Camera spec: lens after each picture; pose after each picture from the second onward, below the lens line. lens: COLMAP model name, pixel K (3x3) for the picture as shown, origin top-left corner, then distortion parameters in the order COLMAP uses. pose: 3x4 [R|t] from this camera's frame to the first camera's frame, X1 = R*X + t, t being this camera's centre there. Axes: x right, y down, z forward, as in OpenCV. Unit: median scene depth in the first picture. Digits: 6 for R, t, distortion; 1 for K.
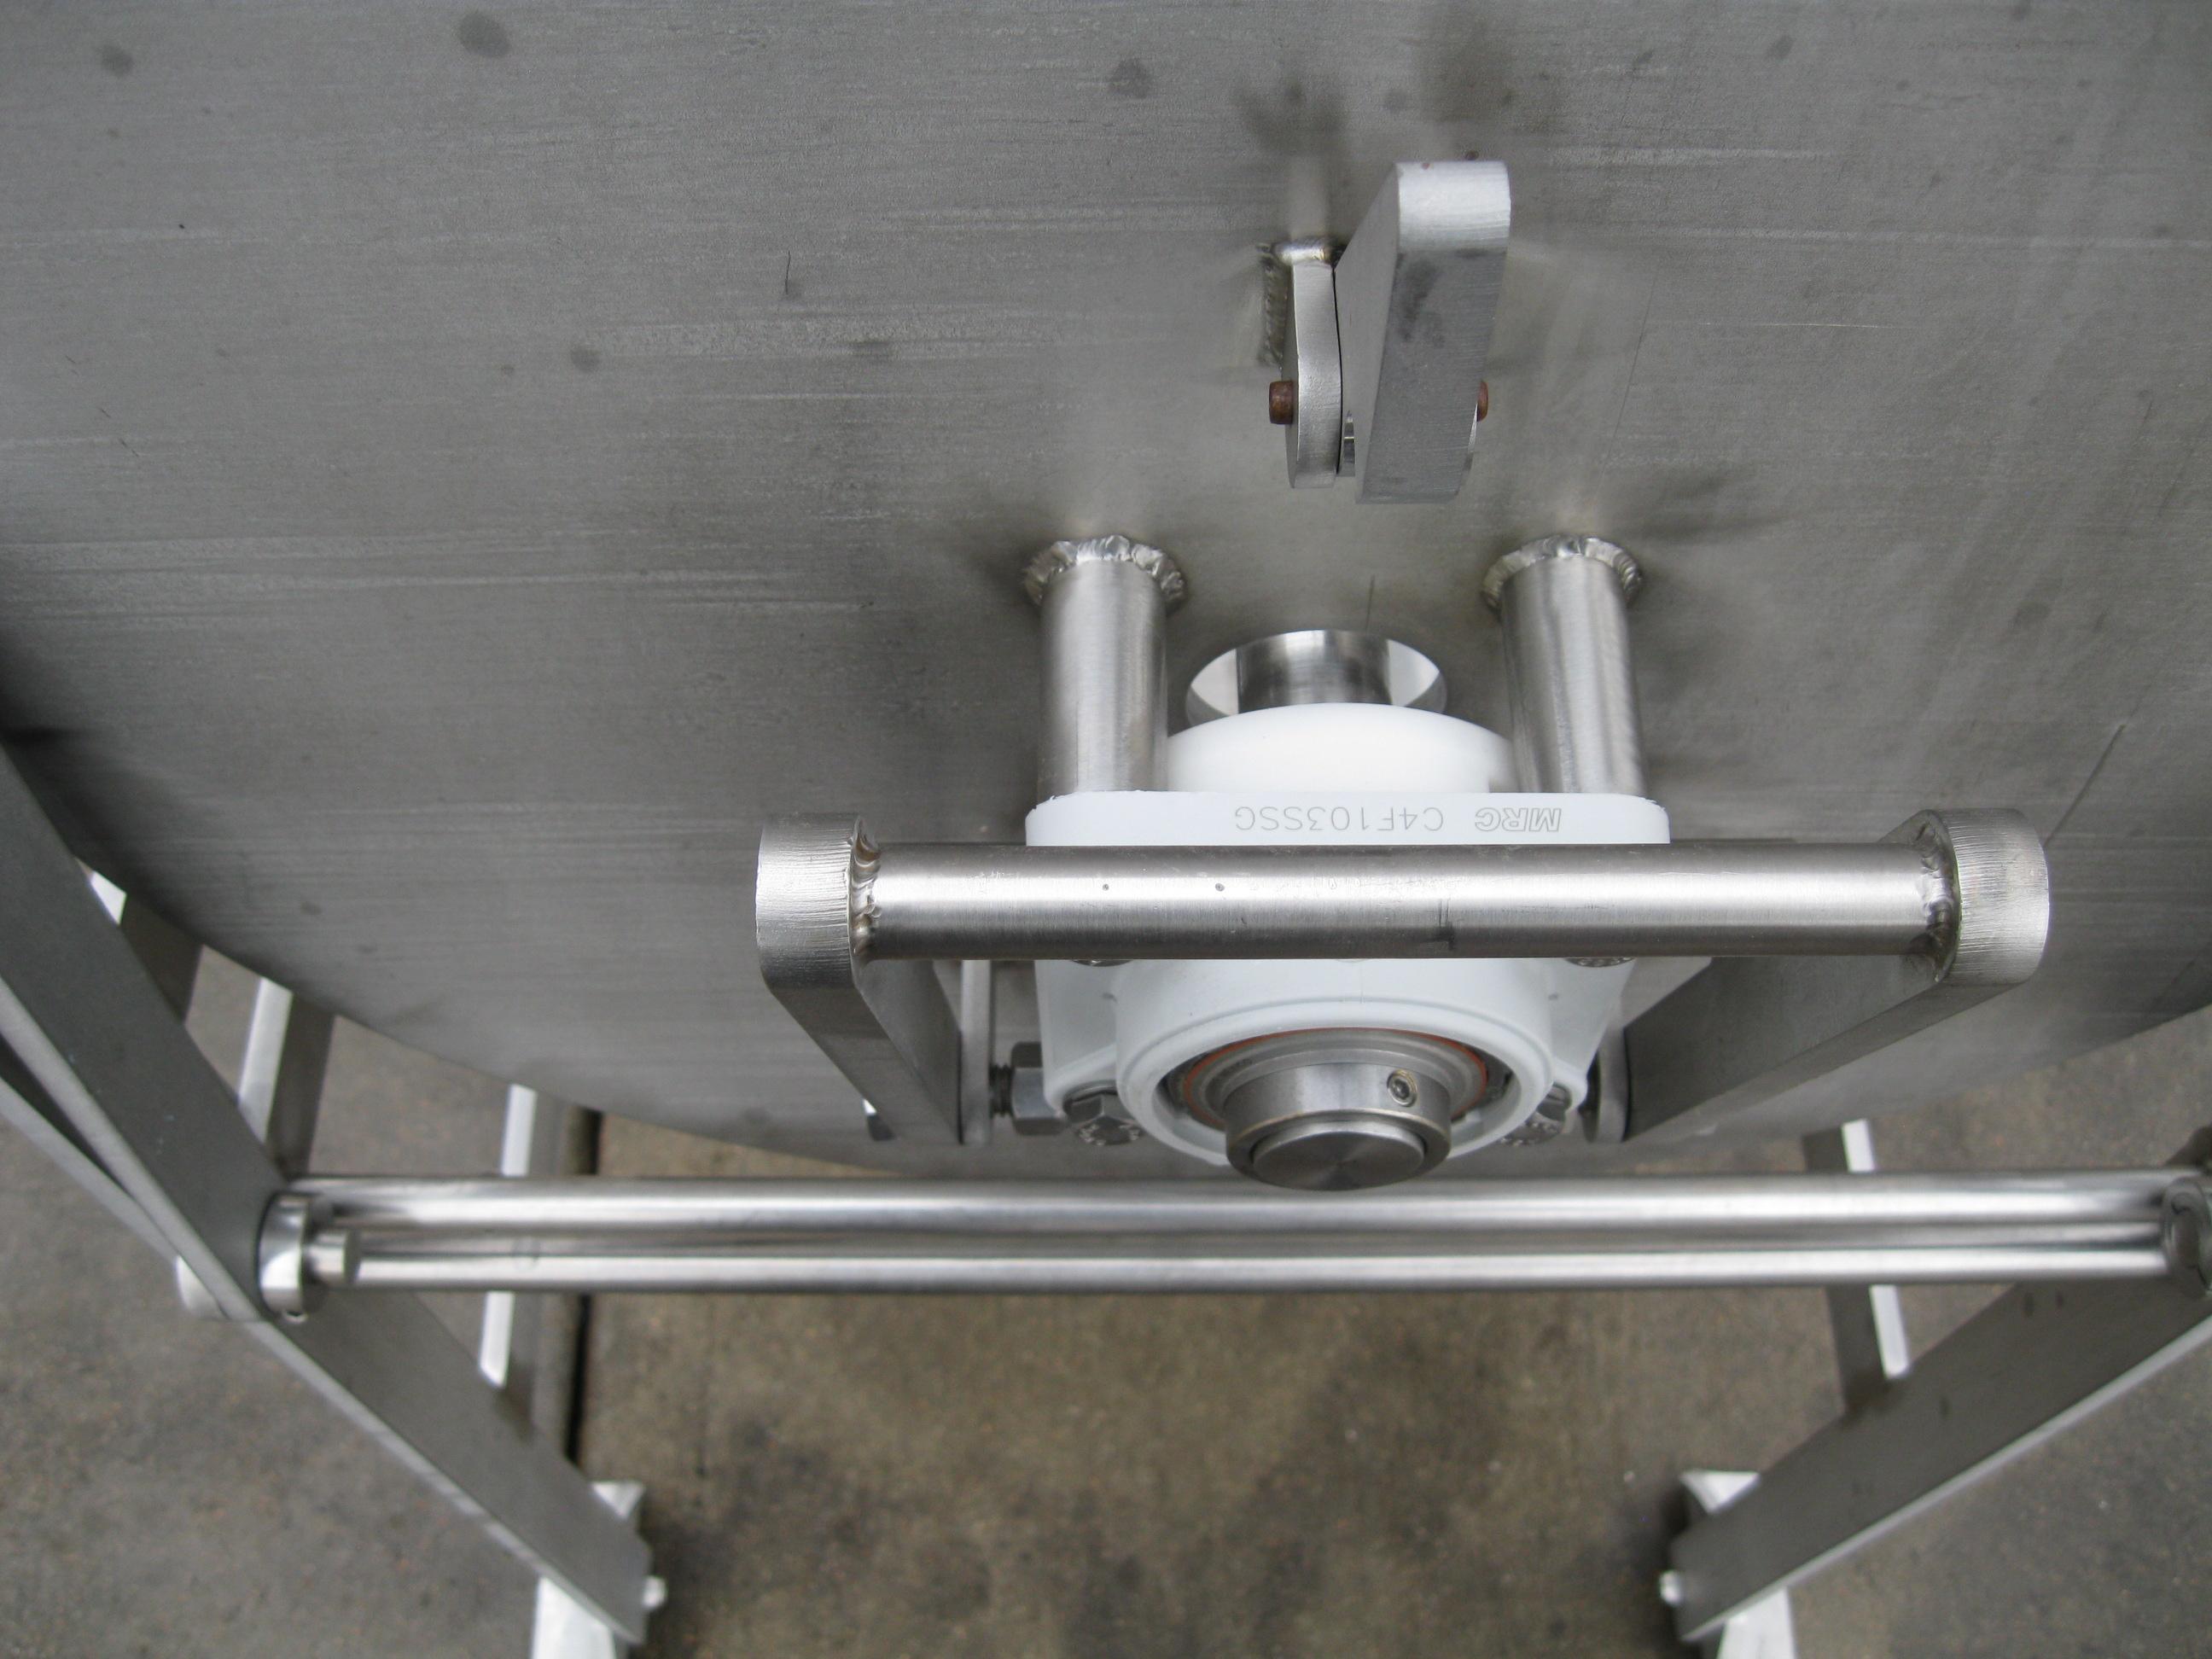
lens RADIAL K [[2282.4, 0, 1095.7], [0, 2282.4, 832.9], [0, 0, 1]] dist [-0.116888, 0.000000]
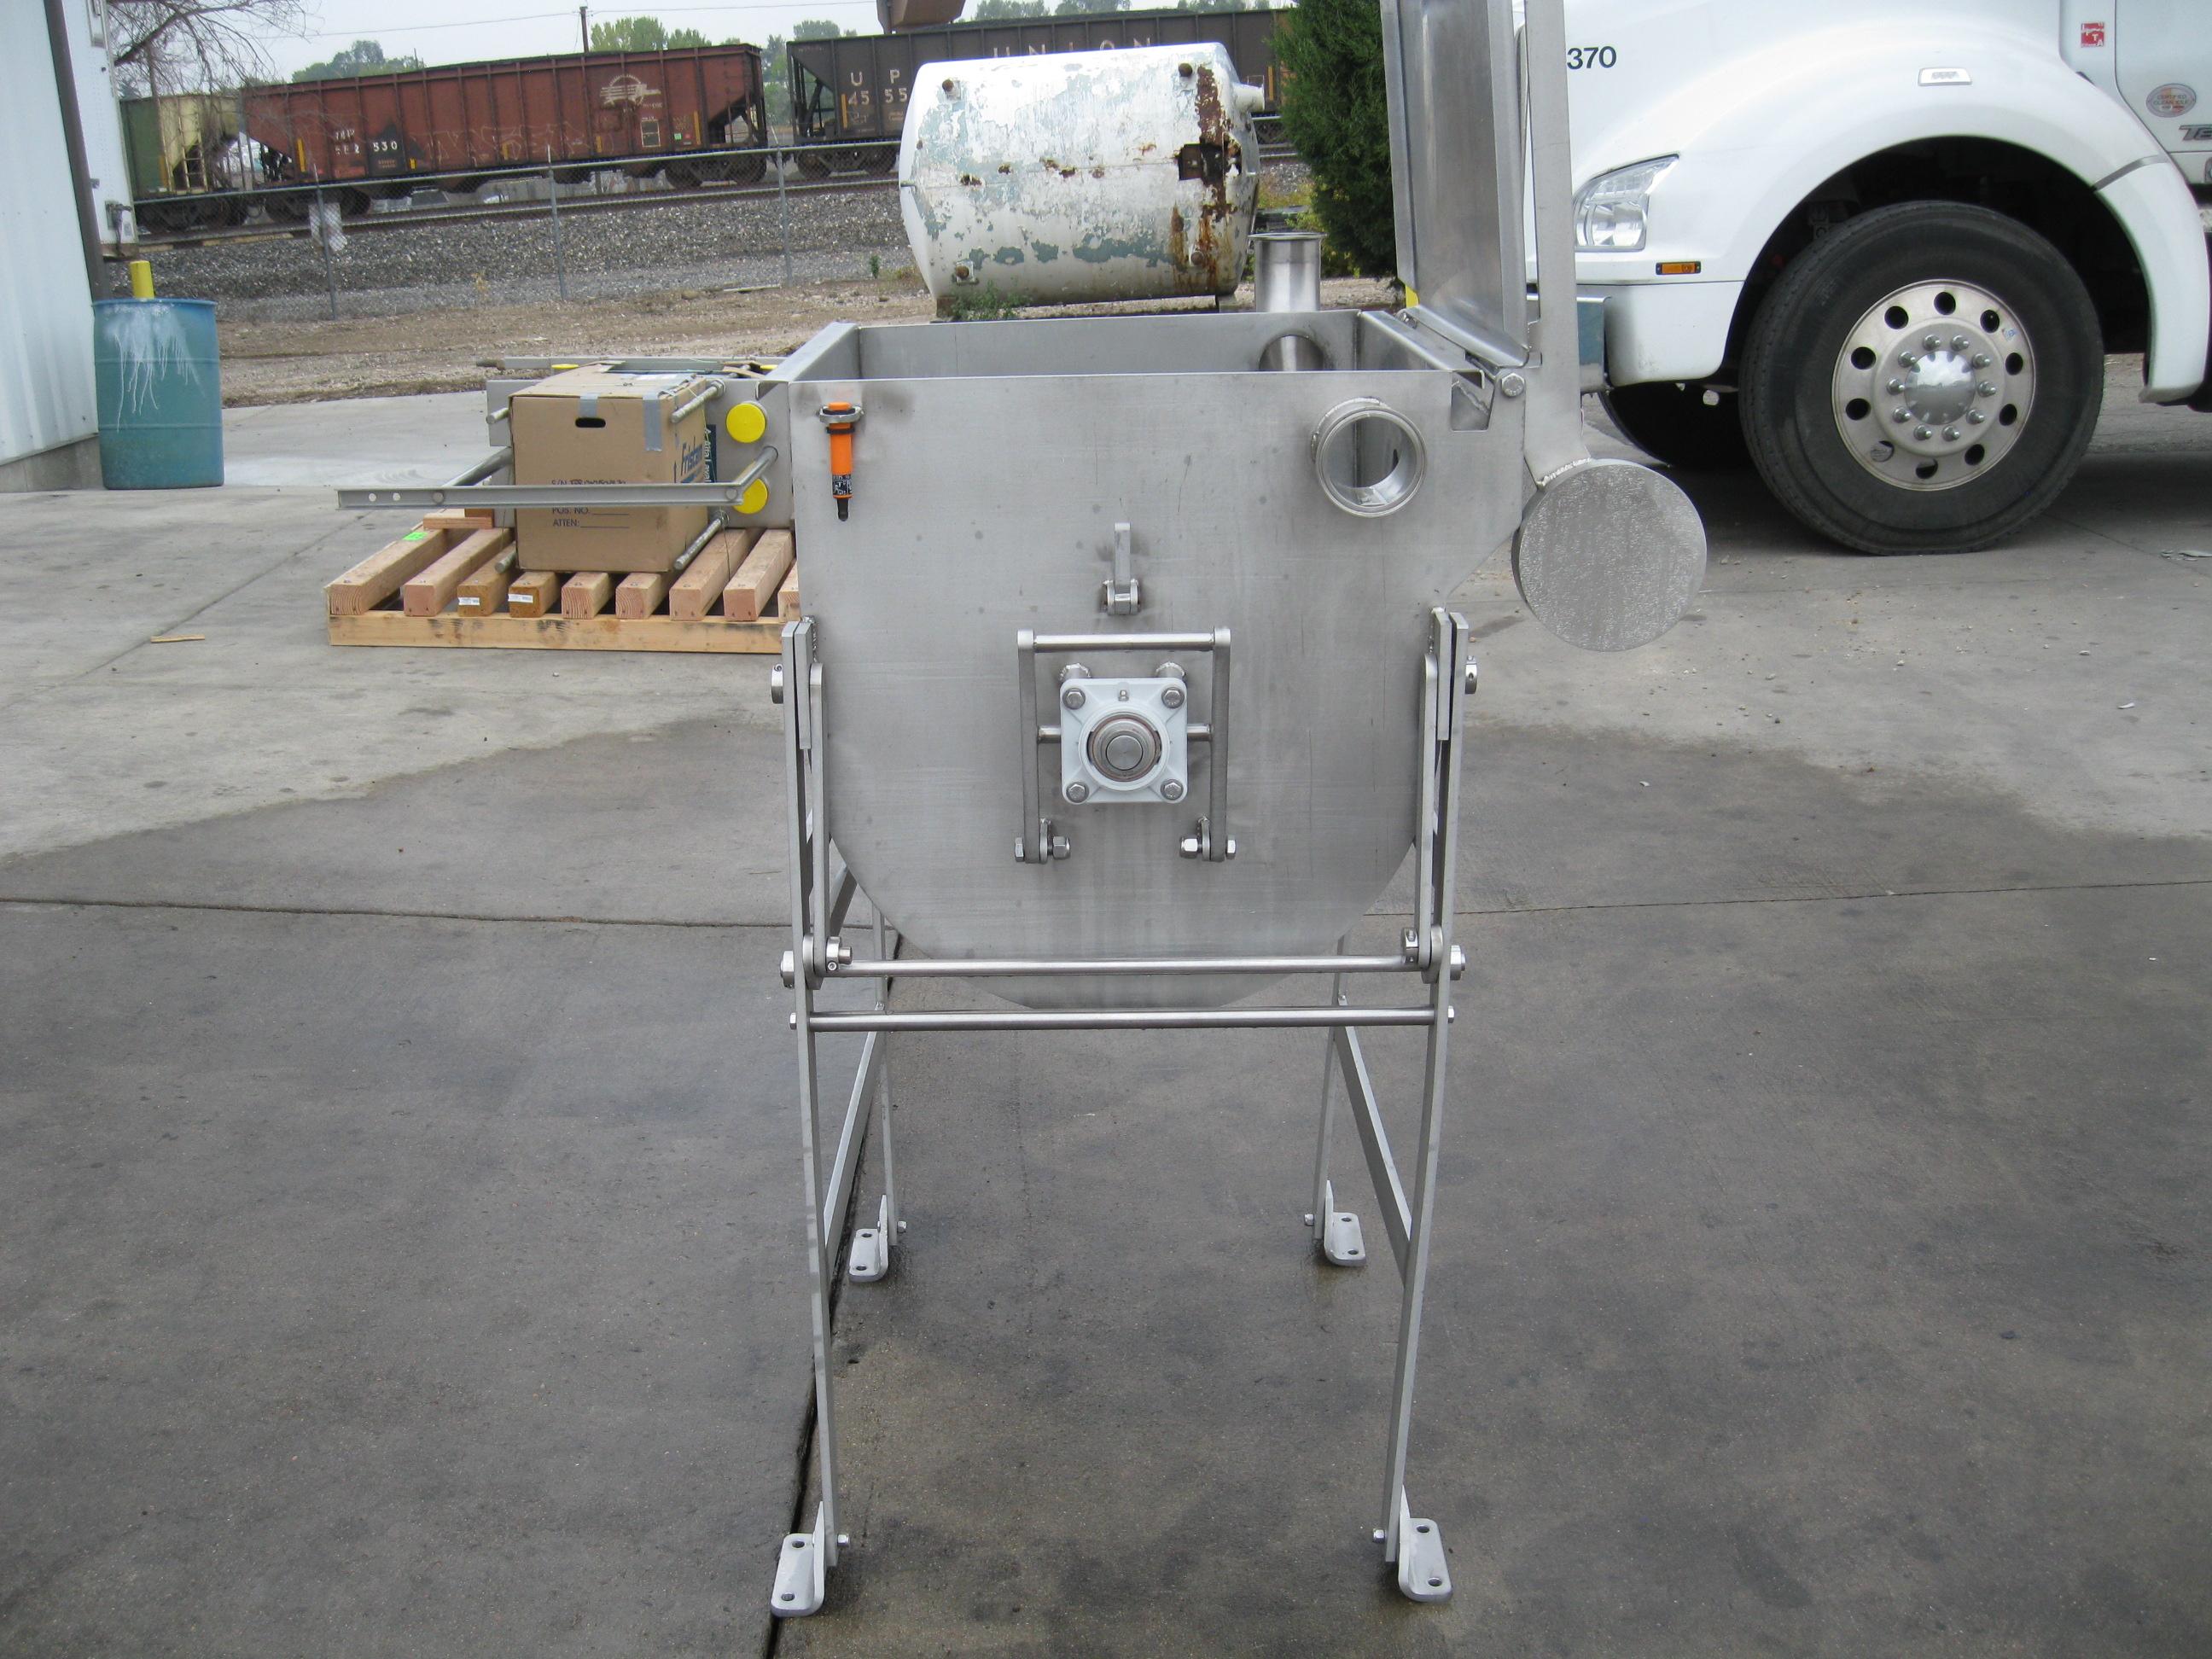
lens RADIAL K [[2282.4, 0, 1098.7], [0, 2282.4, 823.3], [0, 0, 1]] dist [-0.116888, 0.000000]
pose [[0.999981, -0.000226, 0.006138, 0.006920], [0.004380, 0.726872, -0.686759, 1.149626], [-0.004306, 0.686773, 0.726859, -0.769082]]
